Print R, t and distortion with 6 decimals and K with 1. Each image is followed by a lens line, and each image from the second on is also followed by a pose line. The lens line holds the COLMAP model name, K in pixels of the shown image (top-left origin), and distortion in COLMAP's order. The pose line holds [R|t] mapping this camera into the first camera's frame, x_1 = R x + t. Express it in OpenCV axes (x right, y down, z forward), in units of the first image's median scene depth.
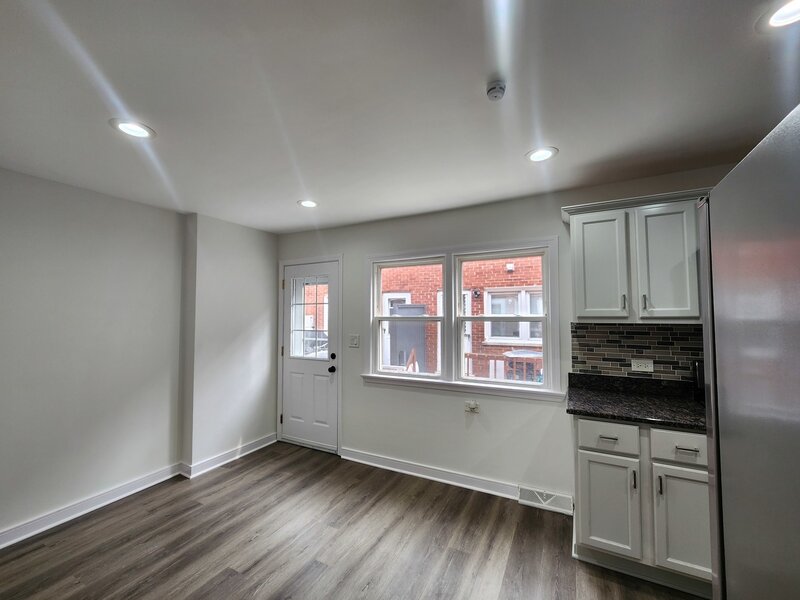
lens RADIAL K [[331.4, 0, 400.0], [0, 331.4, 300.0], [0, 0, 1]] dist [0.001018, 0.000277]
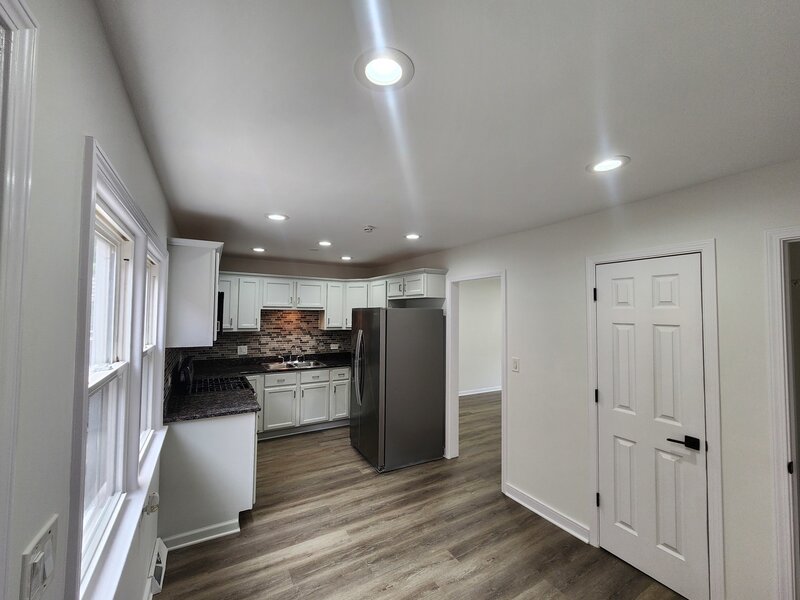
lens RADIAL K [[331.4, 0, 400.0], [0, 331.4, 300.0], [0, 0, 1]] dist [0.001018, 0.000277]
pose [[-0.844306, 0.018576, 0.535540, -0.520256], [-0.027891, 0.996521, -0.078537, -0.012791], [-0.535136, -0.081247, -0.840850, 1.376712]]
